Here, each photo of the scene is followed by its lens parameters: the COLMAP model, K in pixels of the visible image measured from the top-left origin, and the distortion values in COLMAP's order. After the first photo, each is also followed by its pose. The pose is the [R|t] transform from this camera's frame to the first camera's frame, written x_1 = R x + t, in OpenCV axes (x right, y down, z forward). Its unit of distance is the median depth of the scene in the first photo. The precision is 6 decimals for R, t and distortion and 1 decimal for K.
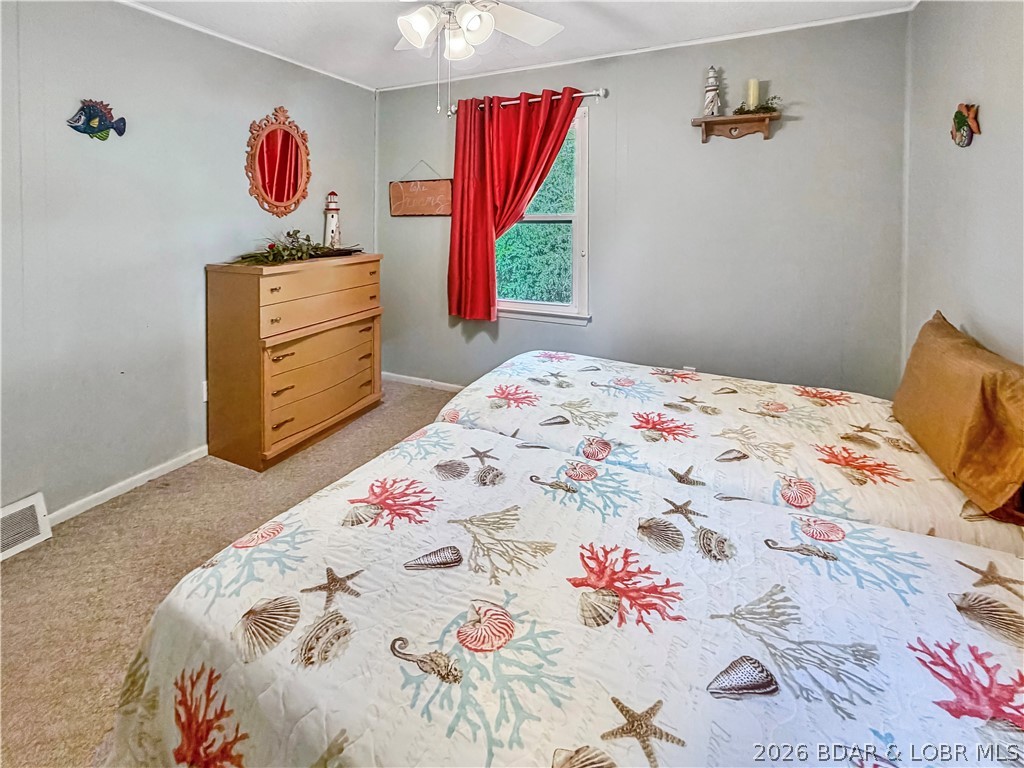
lens RADIAL K [[442.1, 0, 509.7], [0, 442.1, 354.5], [0, 0, 1]] dist [-0.000576, -0.000071]
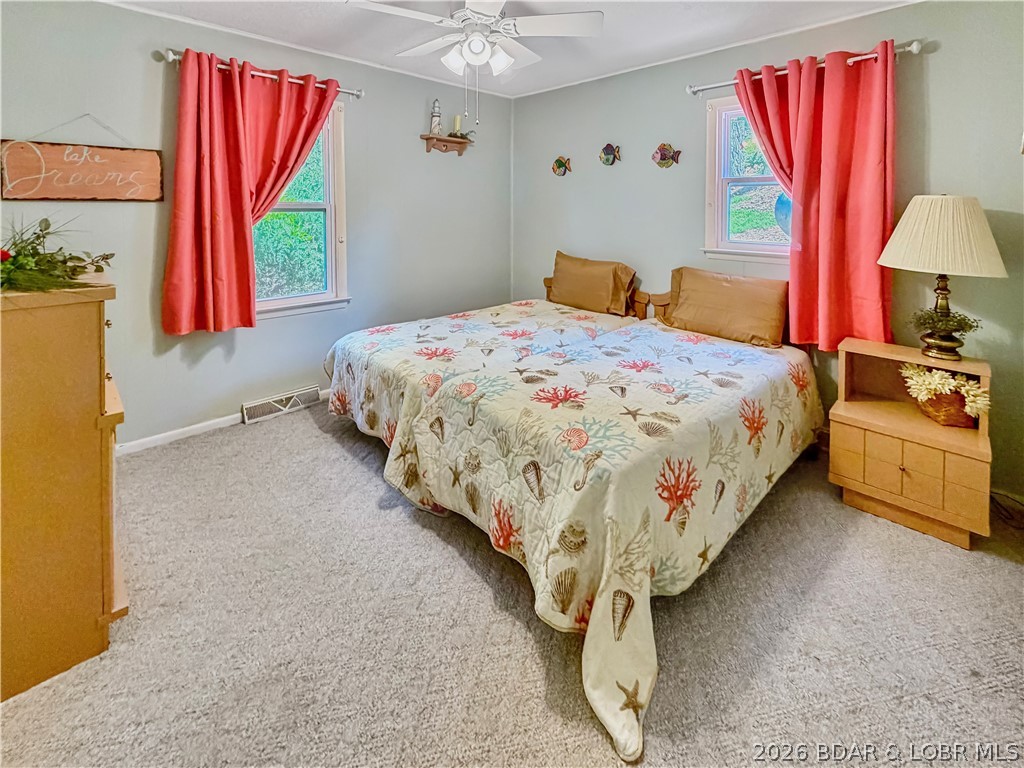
lens RADIAL K [[415.6, 0, 488.9], [0, 415.6, 384.9], [0, 0, 1]] dist [-0.002715, -0.000111]
pose [[0.385509, -0.353455, 0.852322, -0.975635], [0.268006, 0.926791, 0.263117, -0.093644], [-0.882924, 0.126994, 0.452014, 0.351015]]
